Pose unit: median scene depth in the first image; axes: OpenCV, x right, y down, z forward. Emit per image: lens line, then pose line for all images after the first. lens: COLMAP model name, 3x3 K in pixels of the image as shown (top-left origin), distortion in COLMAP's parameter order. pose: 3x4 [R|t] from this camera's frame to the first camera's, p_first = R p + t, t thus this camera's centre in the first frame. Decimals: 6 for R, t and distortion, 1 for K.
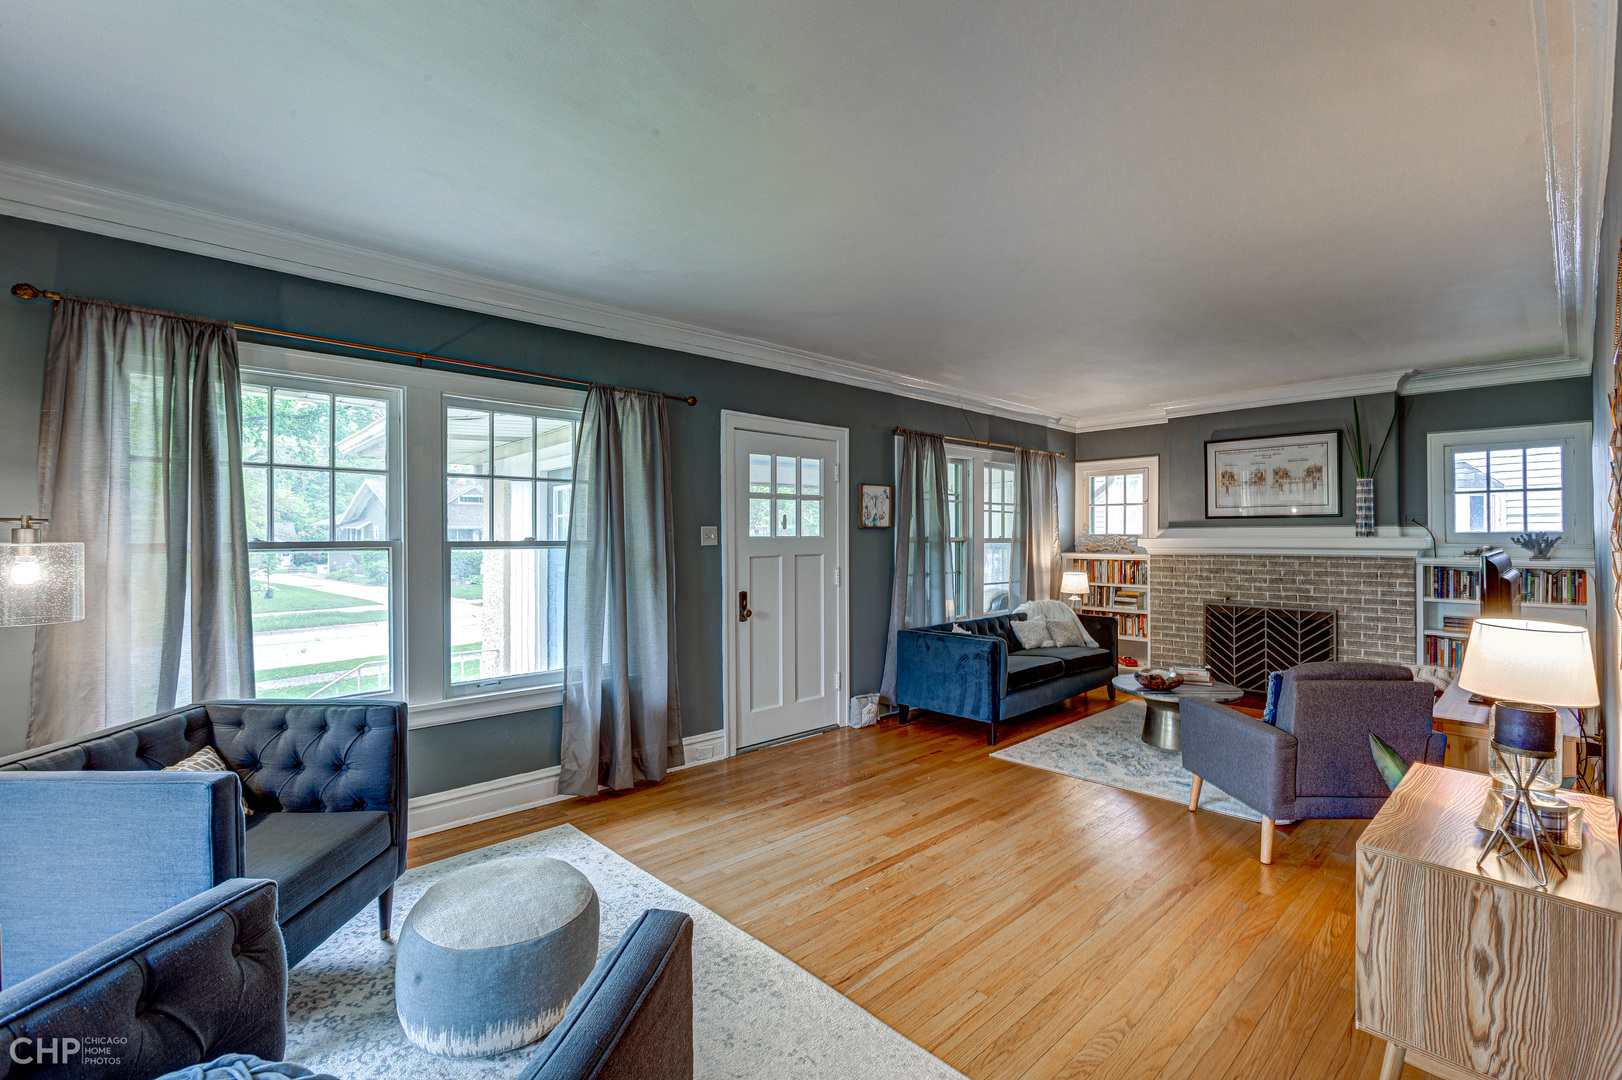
lens RADIAL K [[721.0, 0, 807.3], [0, 721.0, 535.3], [0, 0, 1]] dist [-0.009887, 0.007406]
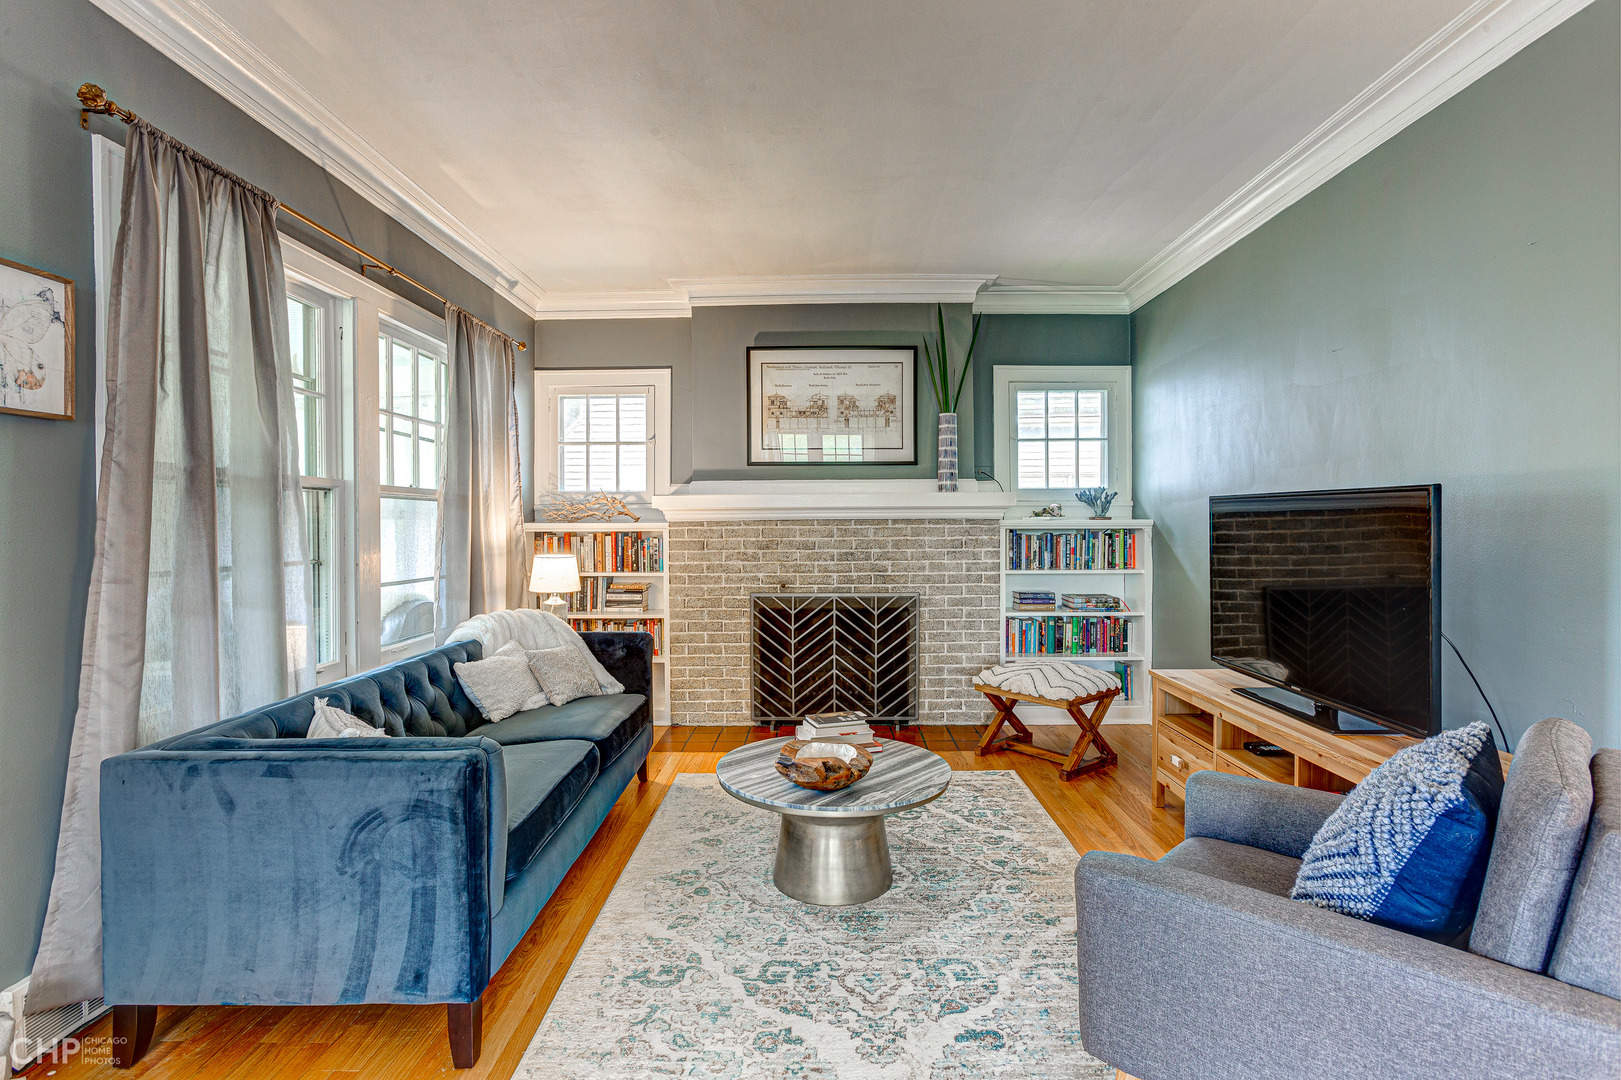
lens RADIAL K [[780.0, 0, 811.6], [0, 780.0, 532.2], [0, 0, 1]] dist [-0.005227, 0.004590]
pose [[0.690479, -0.011151, 0.723267, 0.095156], [0.002525, 0.999912, 0.013005, 0.033831], [-0.723349, -0.007154, 0.690446, 0.564795]]
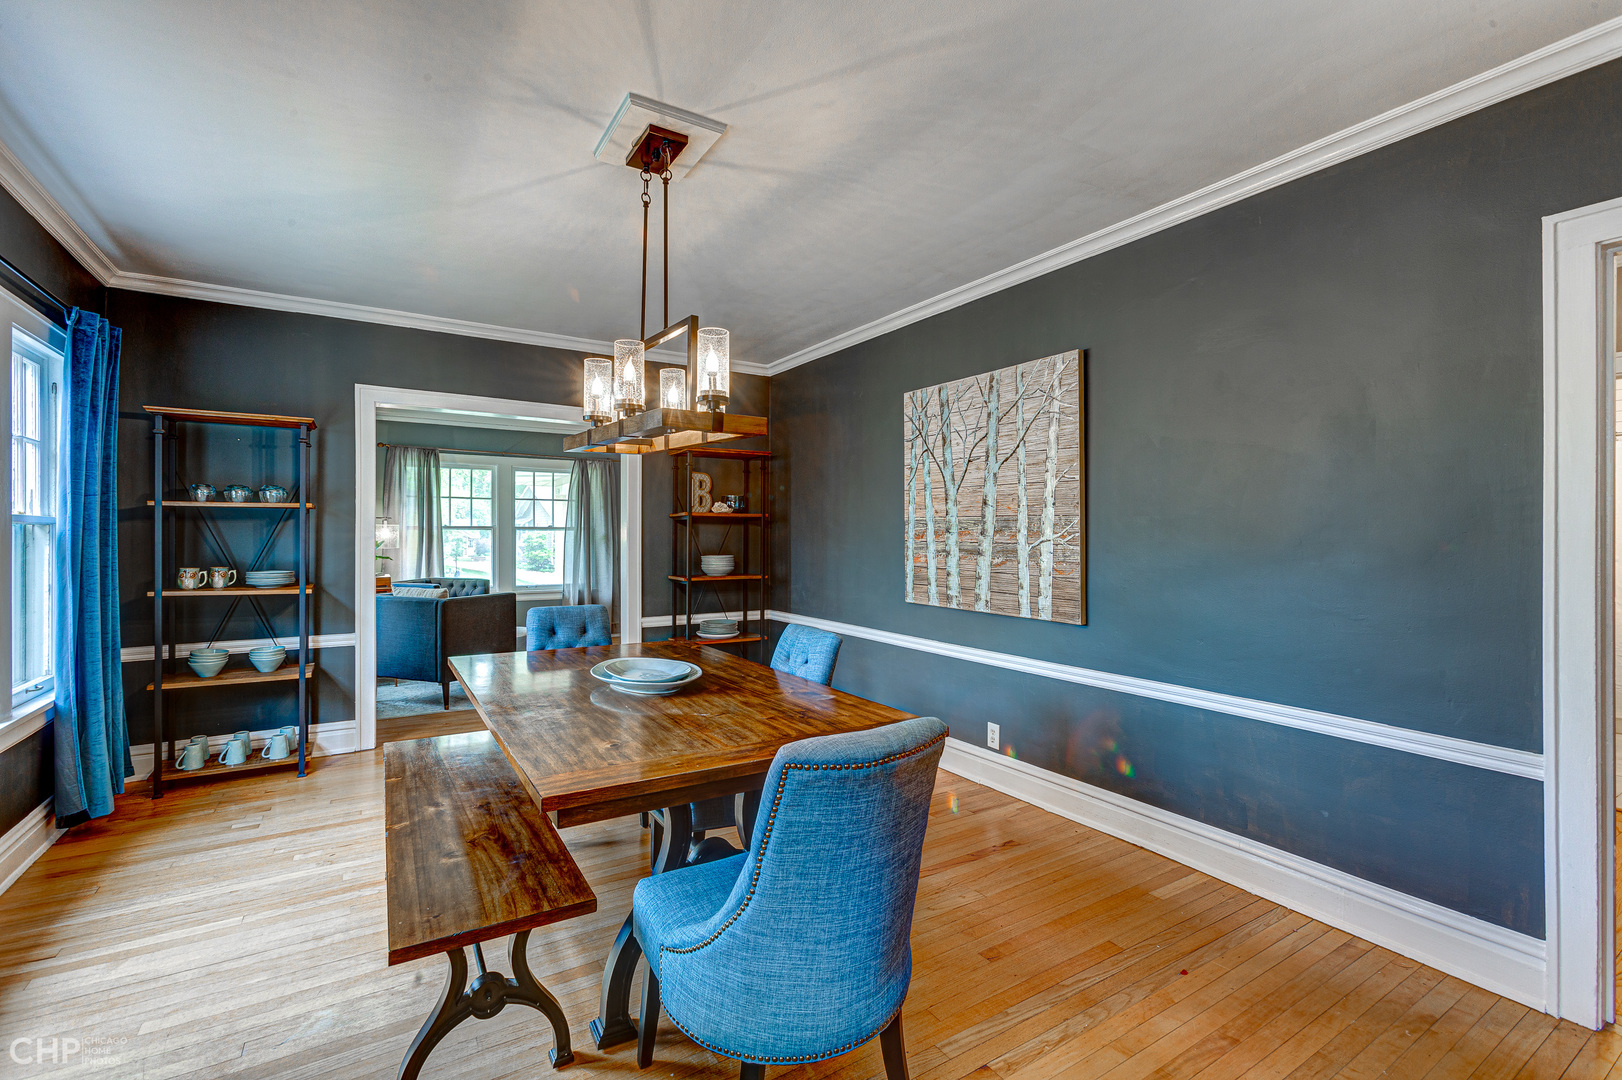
lens RADIAL K [[721.0, 0, 800.4], [0, 721.0, 541.6], [0, 0, 1]] dist [-0.009887, 0.007406]
pose [[0.979540, 0.010779, -0.200960, 0.589700], [-0.009111, 0.999916, 0.009223, 0.017260], [0.201042, -0.007203, 0.979556, -0.750434]]
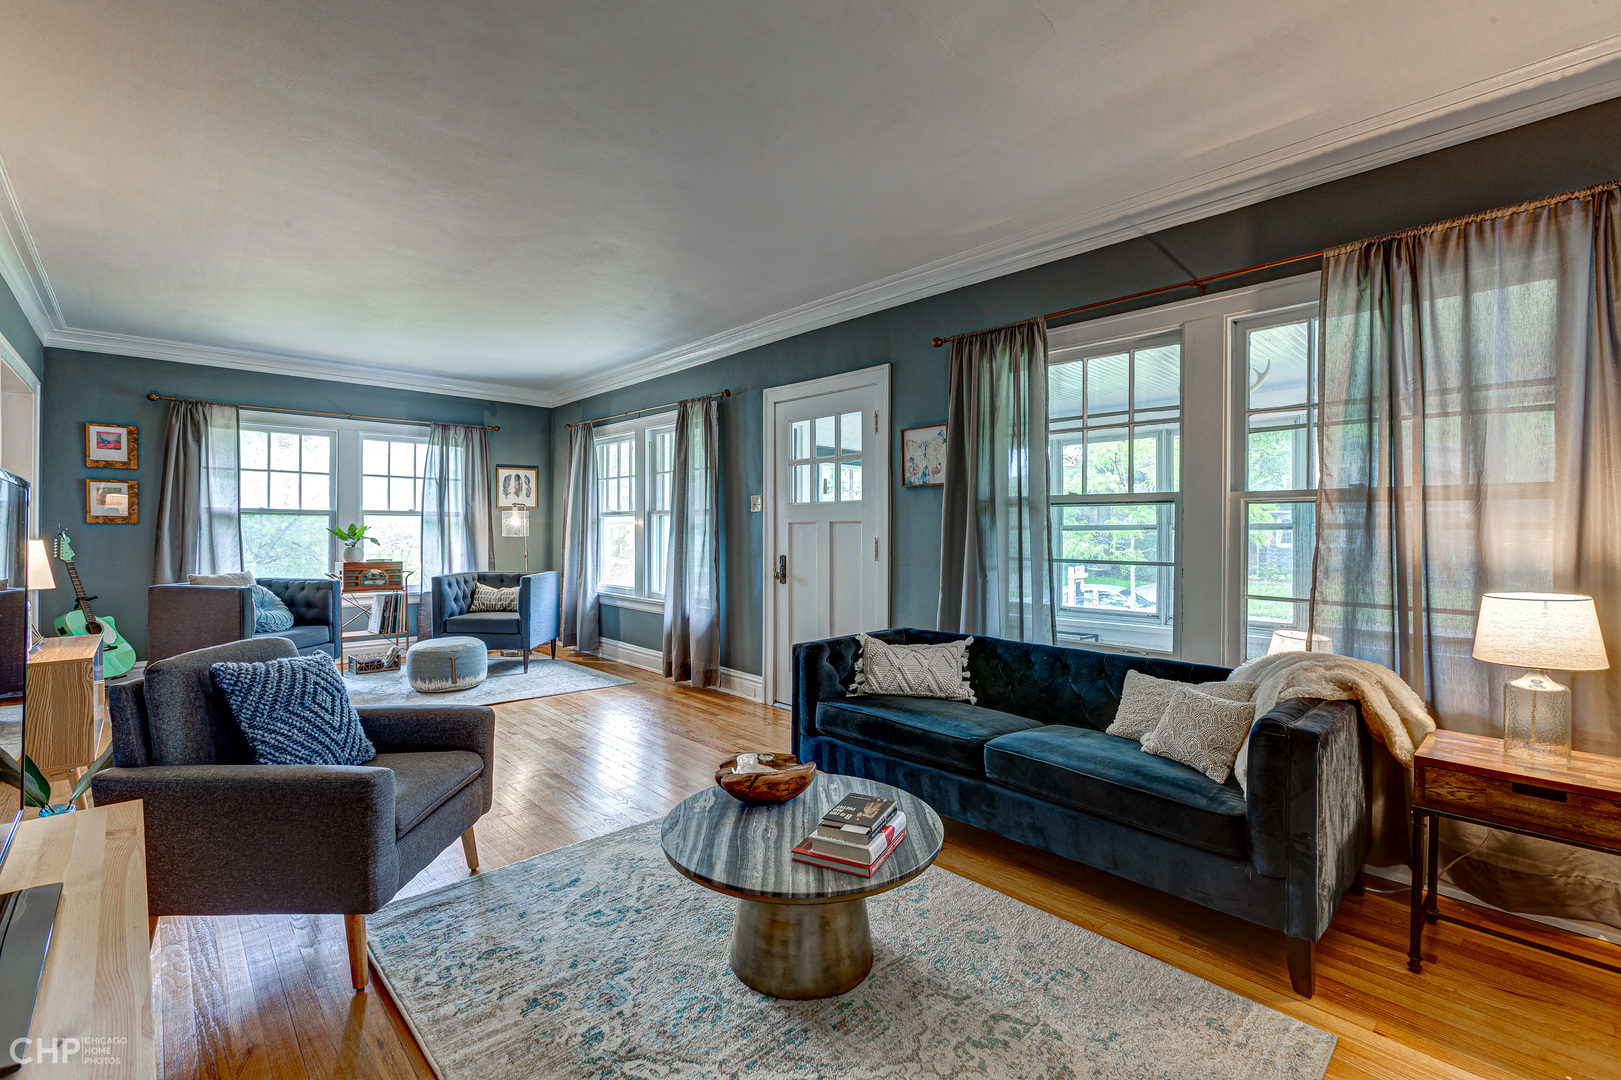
lens RADIAL K [[720.6, 0, 808.1], [0, 720.6, 534.4], [0, 0, 1]] dist [-0.009887, 0.007406]
pose [[-0.000733, 0.007414, -0.999972, 0.832863], [-0.002441, 0.999970, 0.007415, 0.033577], [0.999997, 0.002446, -0.000715, 0.894989]]
